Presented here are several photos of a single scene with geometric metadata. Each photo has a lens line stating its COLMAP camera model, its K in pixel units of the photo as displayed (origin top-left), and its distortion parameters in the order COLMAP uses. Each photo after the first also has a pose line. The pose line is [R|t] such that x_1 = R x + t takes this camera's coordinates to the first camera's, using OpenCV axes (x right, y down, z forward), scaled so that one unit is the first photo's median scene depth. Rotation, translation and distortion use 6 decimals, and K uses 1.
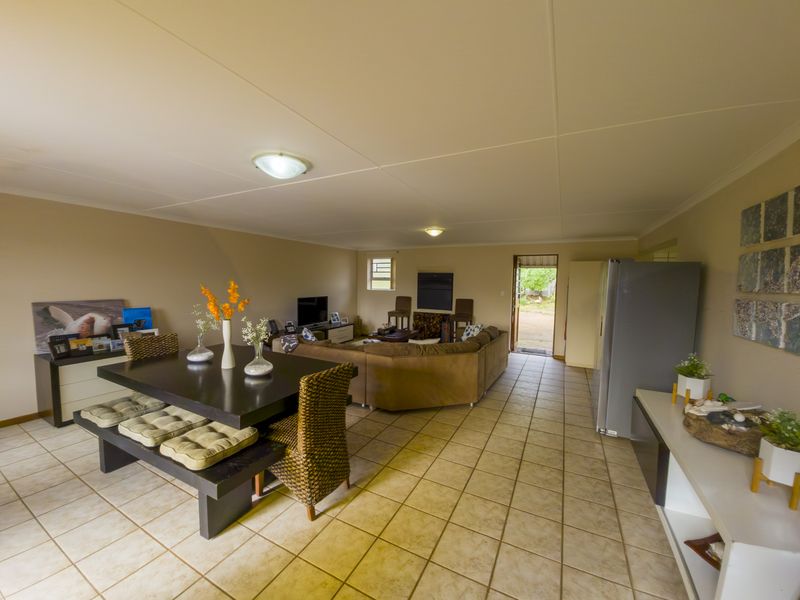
lens RADIAL K [[317.2, 0, 398.1], [0, 317.2, 303.1], [0, 0, 1]] dist [-0.012069, -0.000805]
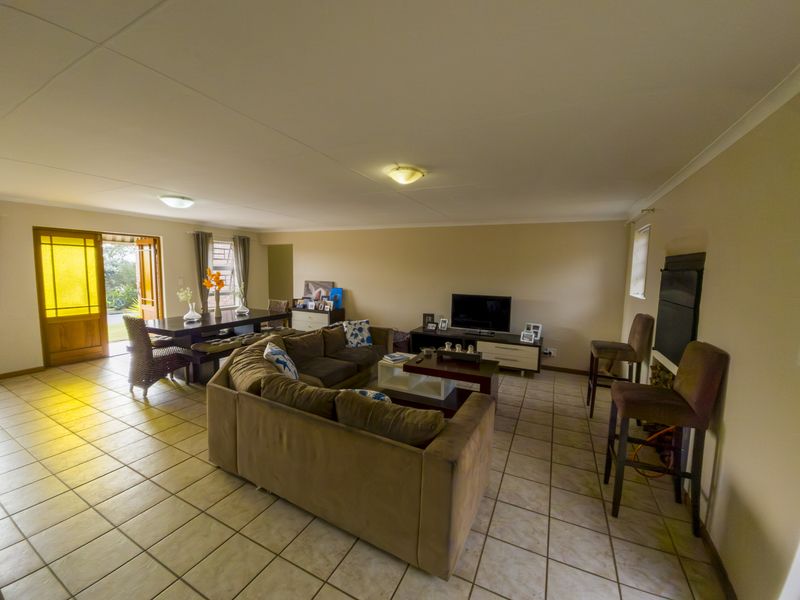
lens RADIAL K [[317.2, 0, 397.6], [0, 317.2, 297.5], [0, 0, 1]] dist [-0.012069, -0.000805]
pose [[0.014436, 0.078630, -0.996799, 0.442613], [-0.090716, 0.992895, 0.077008, -0.048322], [0.995772, 0.089314, 0.021467, 0.688407]]
